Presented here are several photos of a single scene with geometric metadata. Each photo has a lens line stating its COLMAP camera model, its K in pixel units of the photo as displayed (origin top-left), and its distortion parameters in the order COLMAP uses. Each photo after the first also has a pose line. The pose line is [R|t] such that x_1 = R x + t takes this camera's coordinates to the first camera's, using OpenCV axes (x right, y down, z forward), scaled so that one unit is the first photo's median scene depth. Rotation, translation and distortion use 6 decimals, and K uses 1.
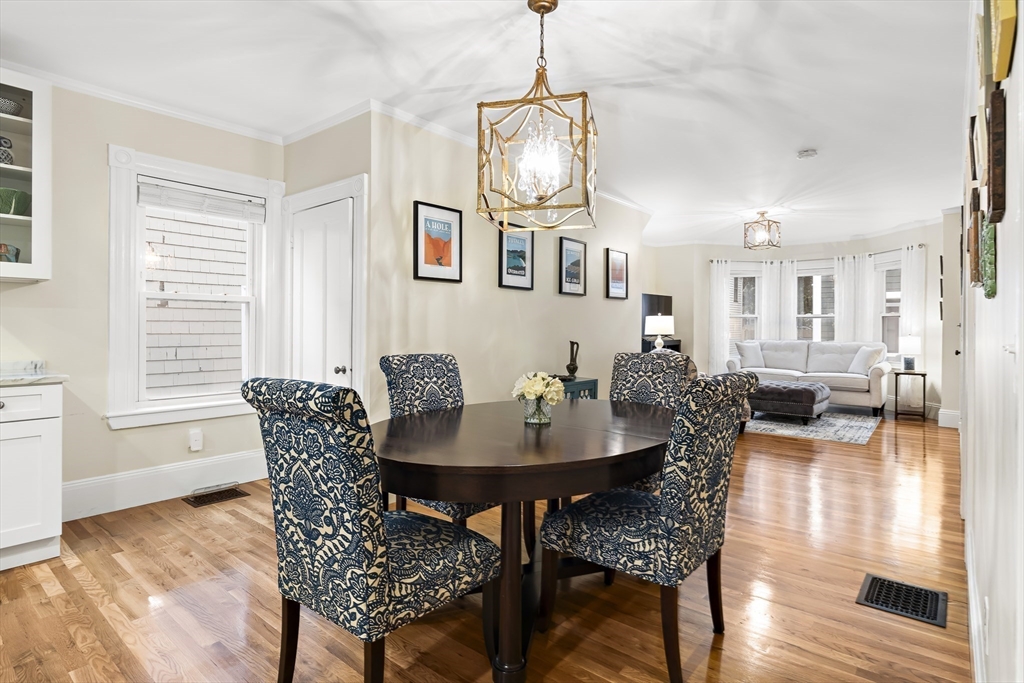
lens RADIAL K [[530.8, 0, 513.7], [0, 530.8, 328.1], [0, 0, 1]] dist [-0.001573, -0.000038]
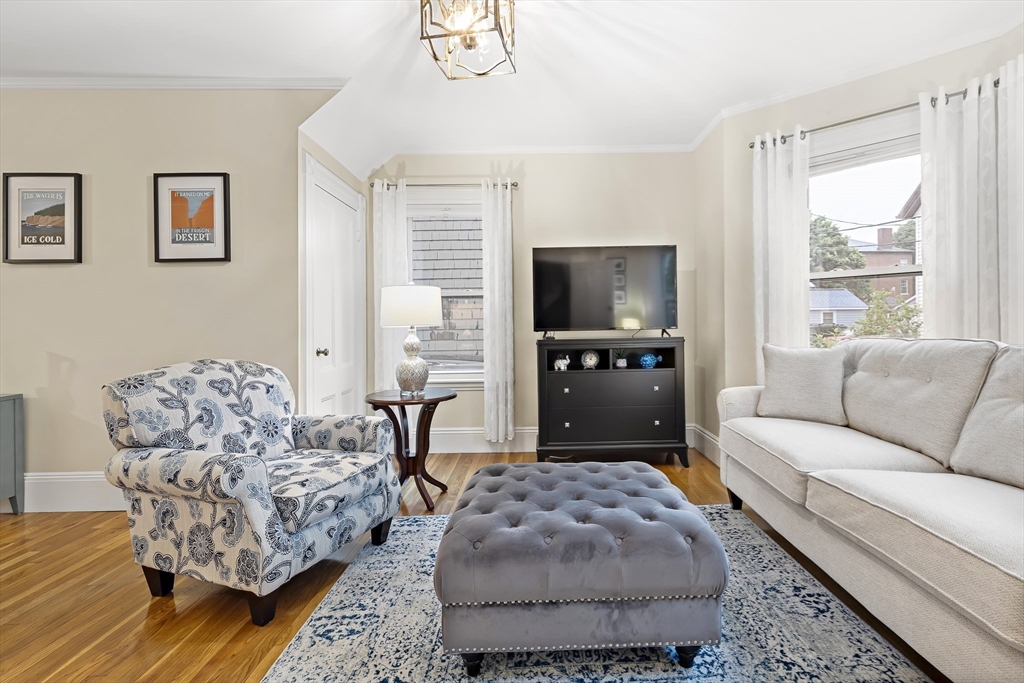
lens RADIAL K [[464.4, 0, 466.3], [0, 464.4, 316.6], [0, 0, 1]] dist [0.001582, -0.000164]
pose [[0.659011, -0.018816, -0.751898, 0.685987], [0.012747, 0.999823, -0.013848, 0.013223], [0.752025, -0.000459, 0.659134, 0.817657]]
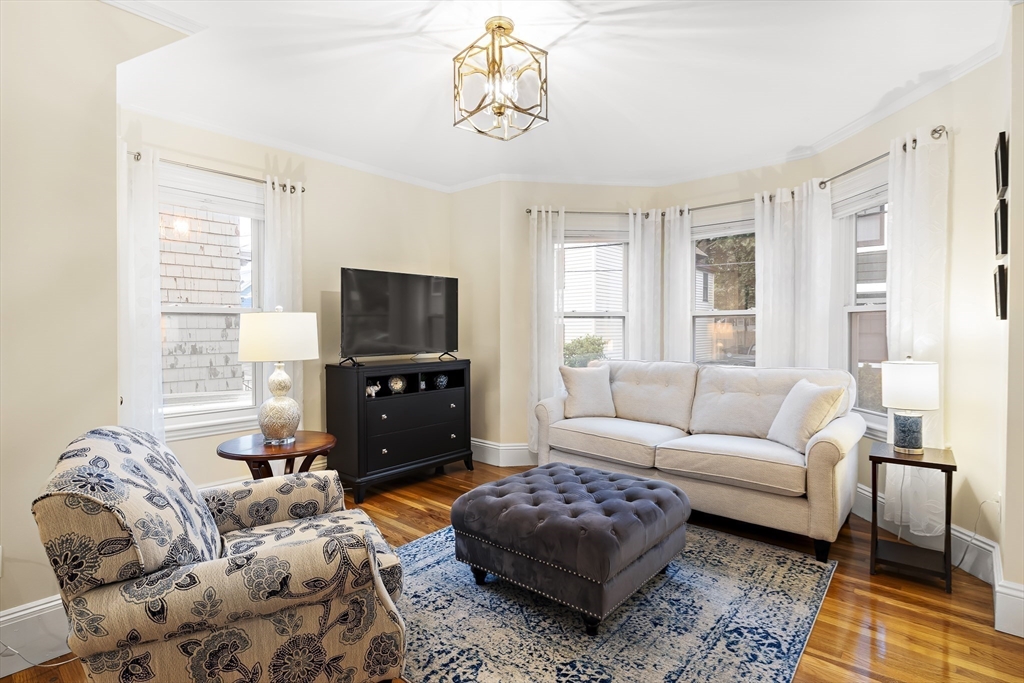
lens RADIAL K [[506.8, 0, 509.4], [0, 506.8, 334.4], [0, 0, 1]] dist [-0.003099, 0.000070]
pose [[0.999849, -0.004159, -0.016876, 0.486233], [0.004303, 0.999955, 0.008472, -0.009332], [0.016840, -0.008543, 0.999822, 0.659952]]
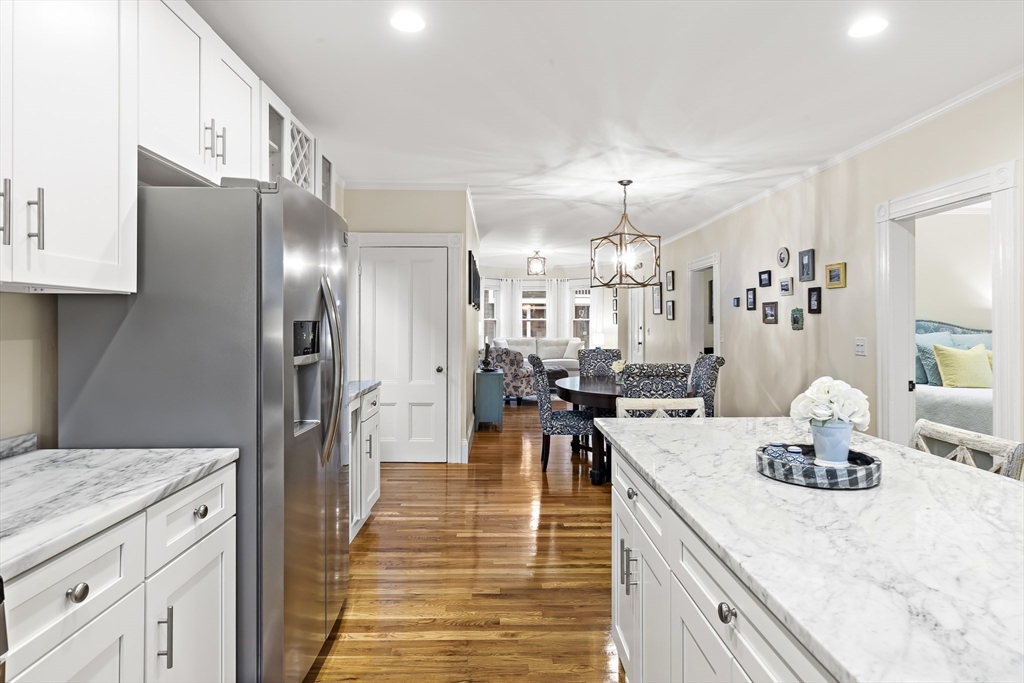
lens RADIAL K [[571.6, 0, 507.2], [0, 571.6, 315.9], [0, 0, 1]] dist [-0.004870, -0.000299]
pose [[0.758169, 0.001096, 0.652057, -0.627251], [0.007583, 0.999916, -0.010498, -0.023901], [-0.652013, 0.012904, 0.758098, -0.140180]]
